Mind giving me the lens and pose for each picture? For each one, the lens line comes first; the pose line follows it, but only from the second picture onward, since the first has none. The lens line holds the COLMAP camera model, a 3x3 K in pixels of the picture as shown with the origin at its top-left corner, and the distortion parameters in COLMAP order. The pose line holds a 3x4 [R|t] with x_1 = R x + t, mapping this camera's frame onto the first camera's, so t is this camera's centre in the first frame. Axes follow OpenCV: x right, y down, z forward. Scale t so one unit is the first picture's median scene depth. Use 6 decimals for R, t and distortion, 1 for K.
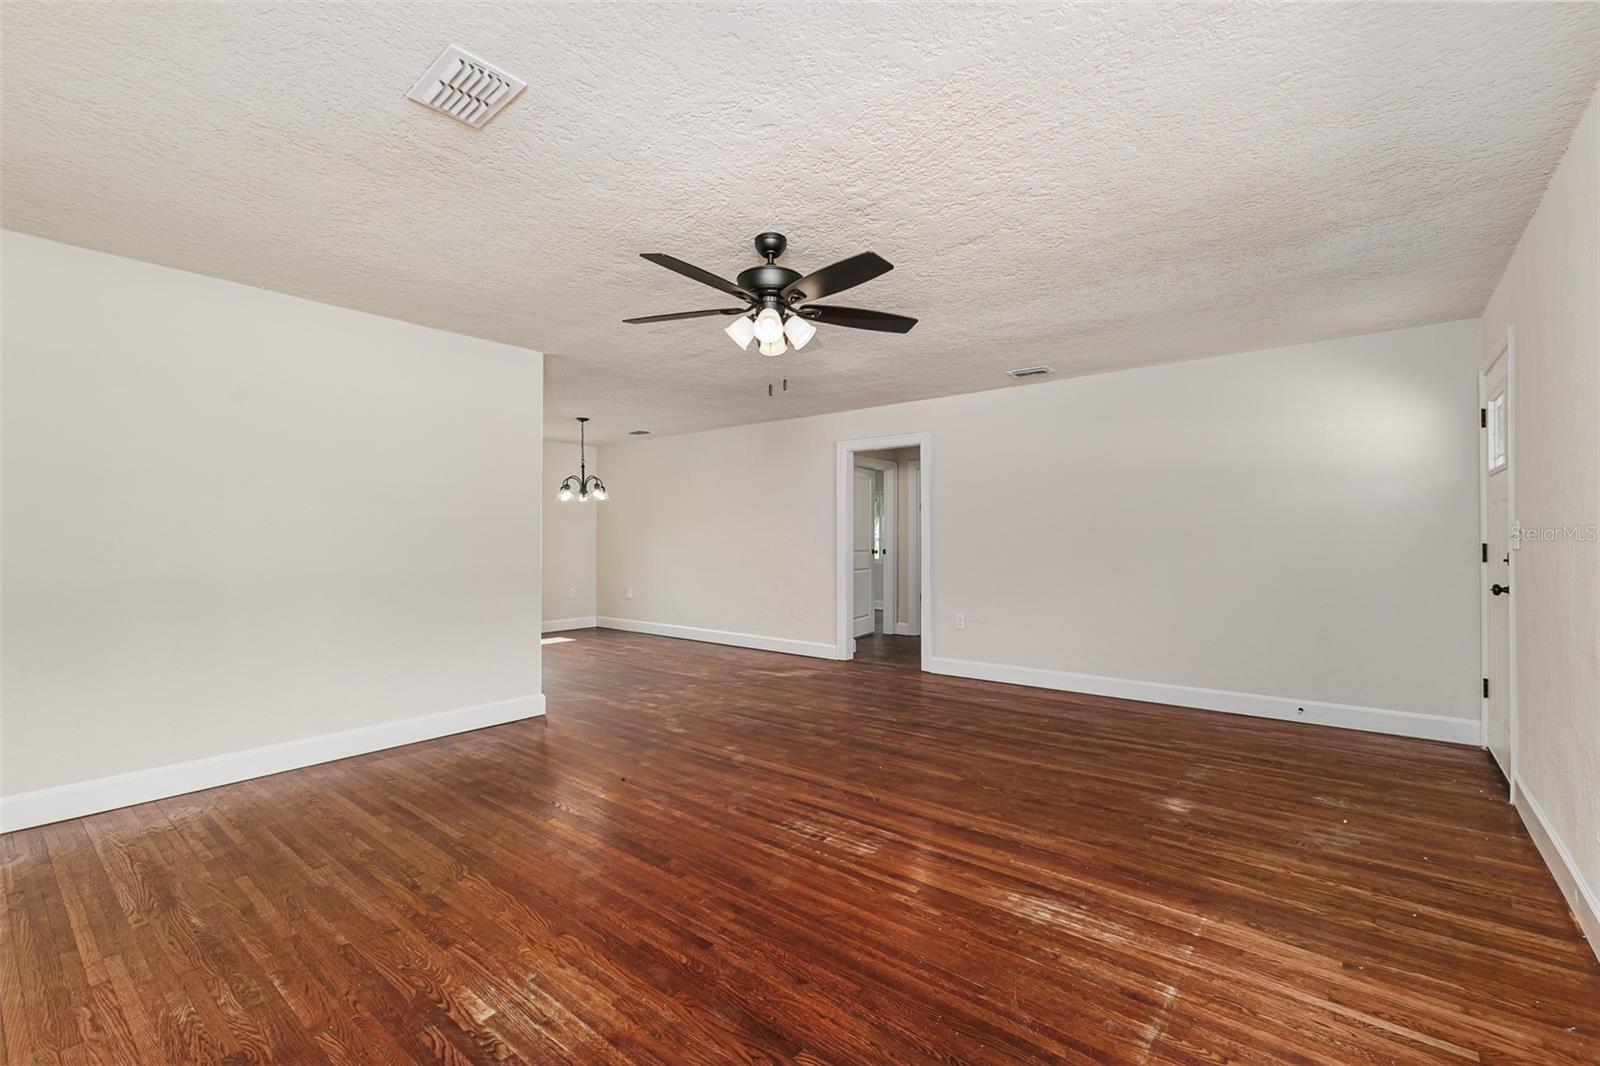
lens RADIAL K [[692.9, 0, 803.0], [0, 692.9, 535.7], [0, 0, 1]] dist [0.008144, -0.003599]
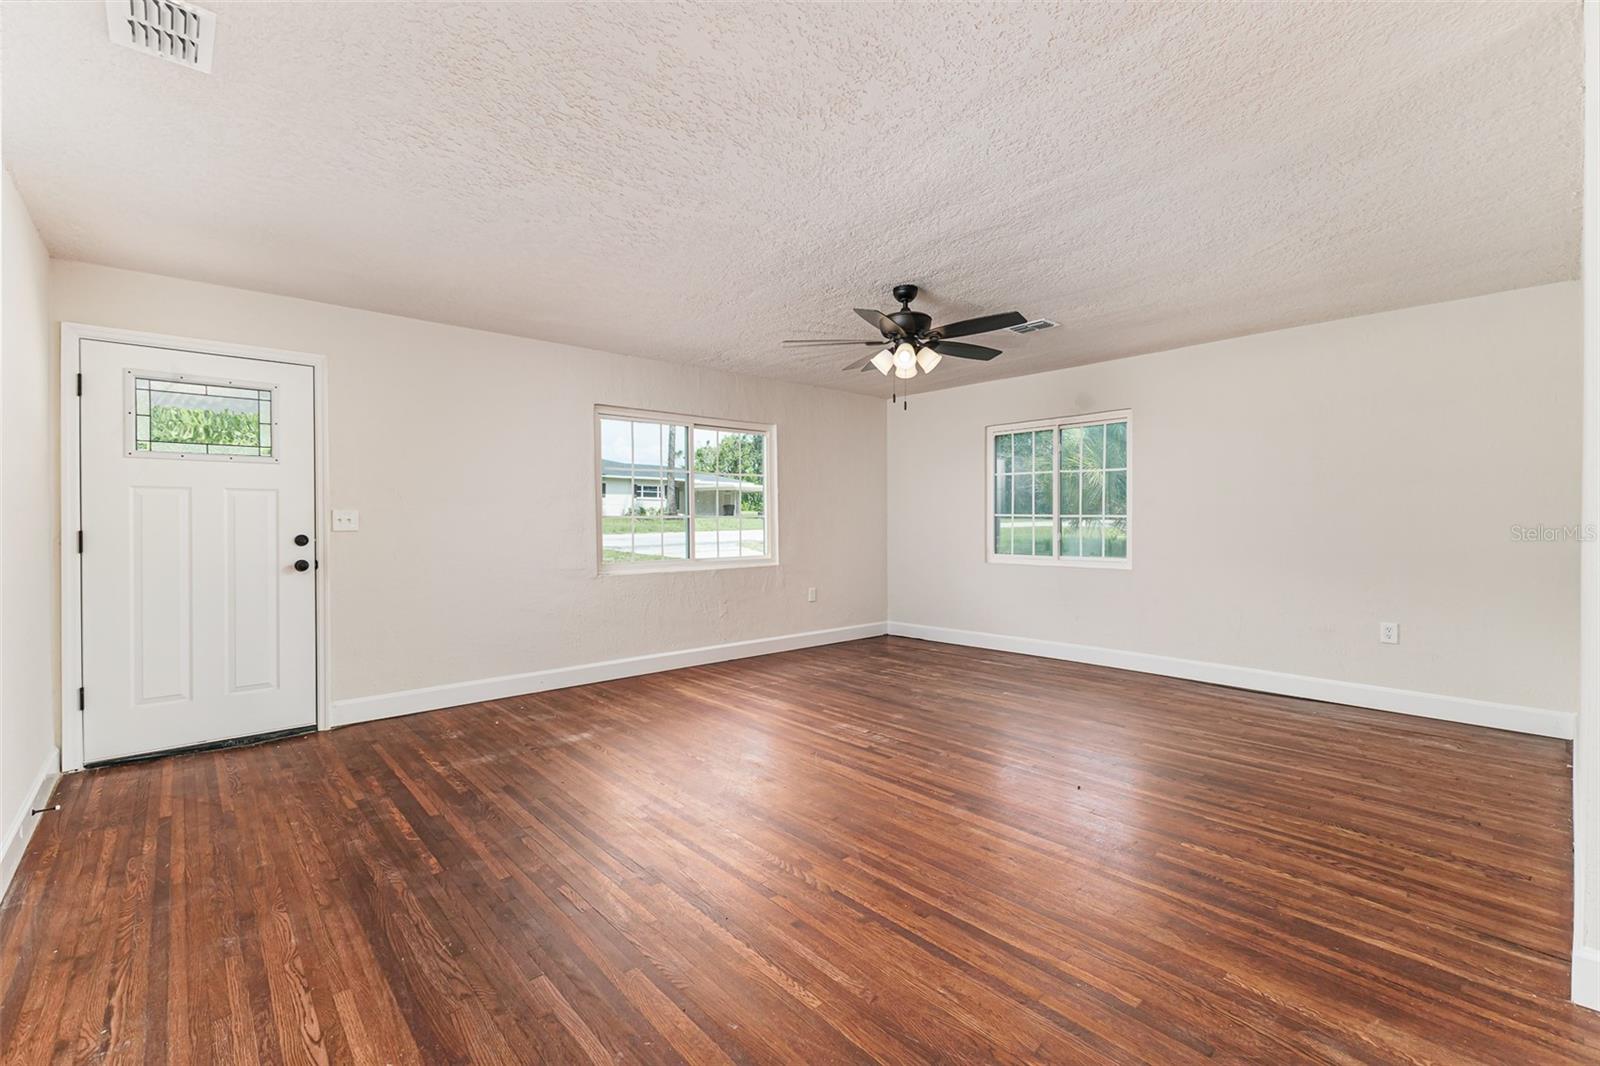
lens RADIAL K [[692.9, 0, 807.9], [0, 692.9, 520.7], [0, 0, 1]] dist [0.008144, -0.003599]
pose [[-0.989166, 0.007124, 0.146631, -0.051742], [0.006793, 0.999973, -0.002753, 0.006687], [-0.146647, -0.001727, -0.989187, 2.140429]]
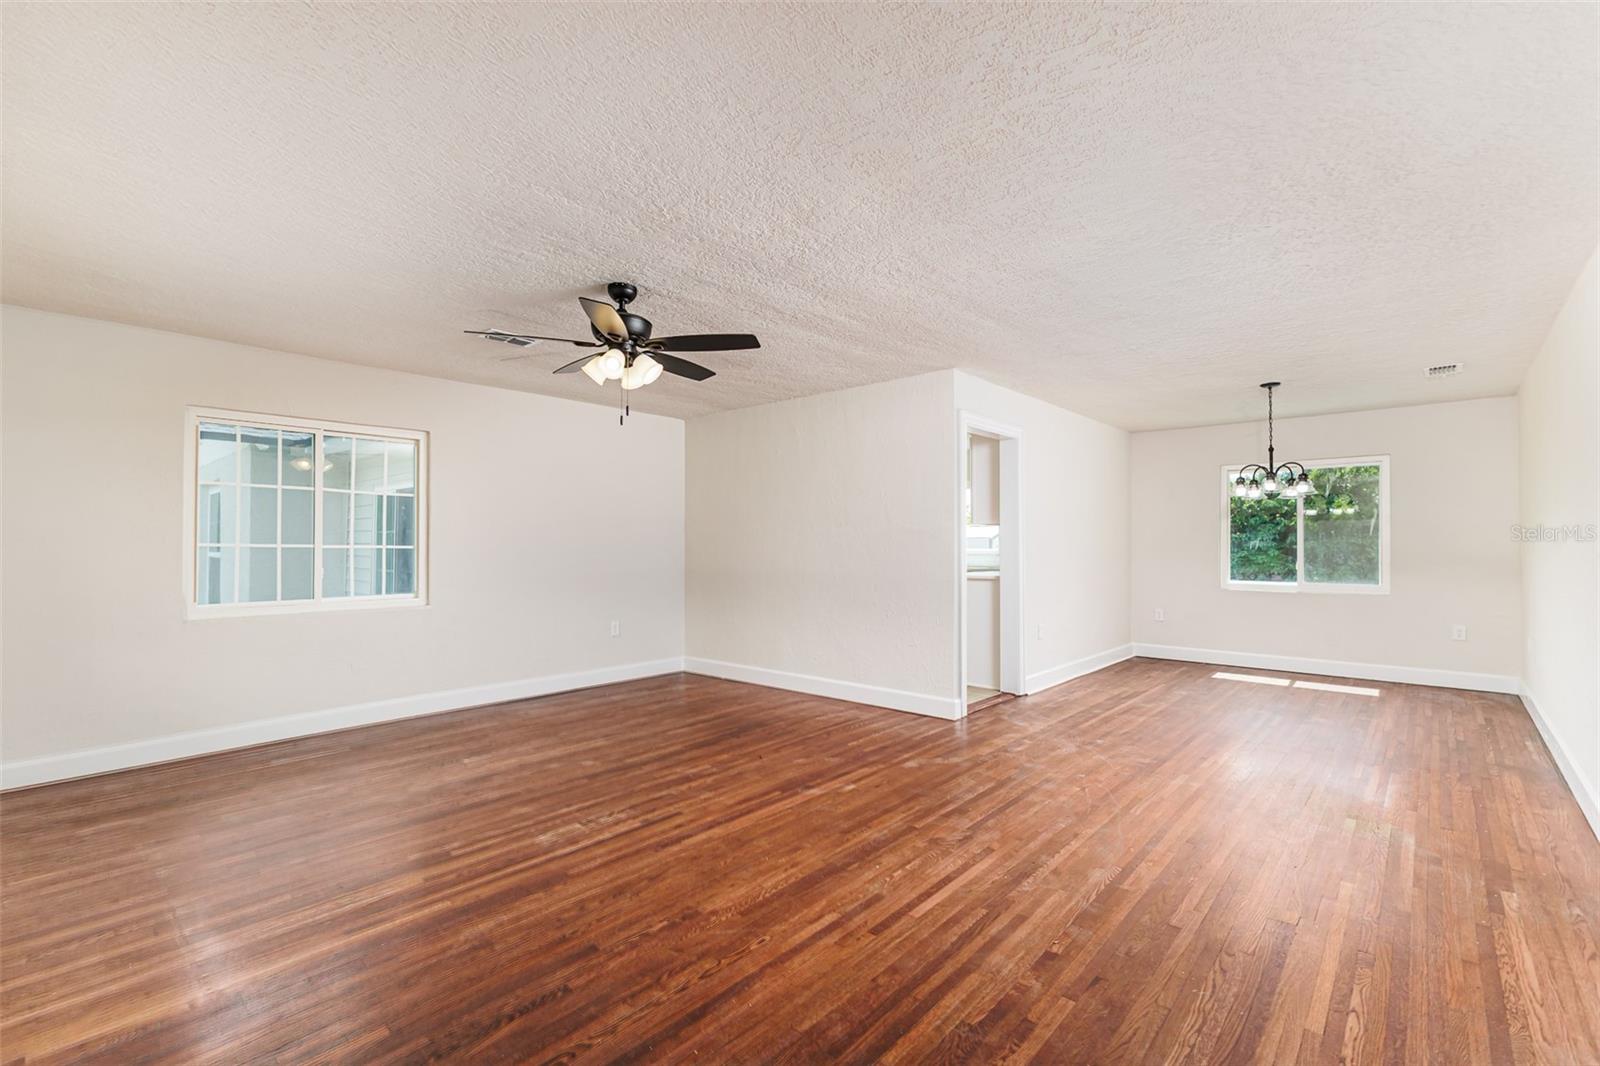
lens RADIAL K [[692.9, 0, 809.7], [0, 692.9, 538.6], [0, 0, 1]] dist [0.008144, -0.003599]
pose [[-0.036187, -0.007208, -0.999319, 0.996419], [0.006677, 0.999950, -0.007455, -0.007294], [0.999323, -0.006943, -0.036137, 1.244457]]
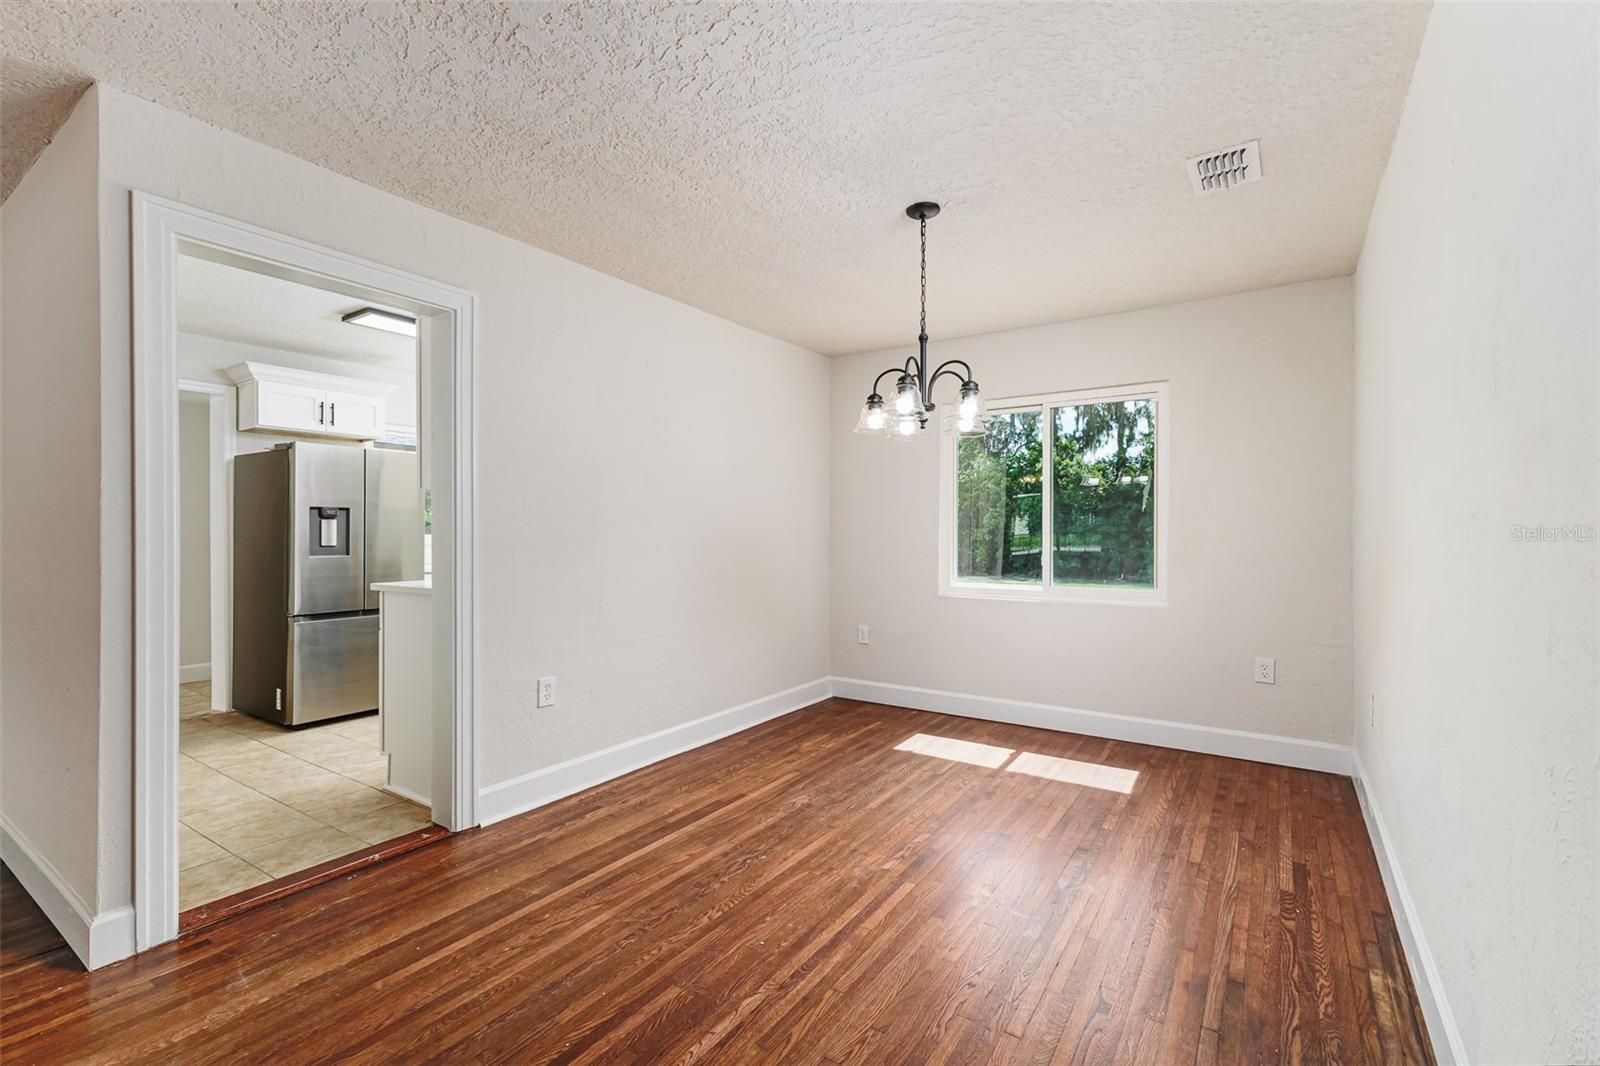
lens RADIAL K [[692.9, 0, 801.4], [0, 692.9, 530.2], [0, 0, 1]] dist [0.008144, -0.003599]
pose [[0.098251, 0.002868, -0.995158, 0.104217], [0.005653, 0.999978, 0.003440, 0.003301], [0.995146, -0.005963, 0.098232, 2.072368]]
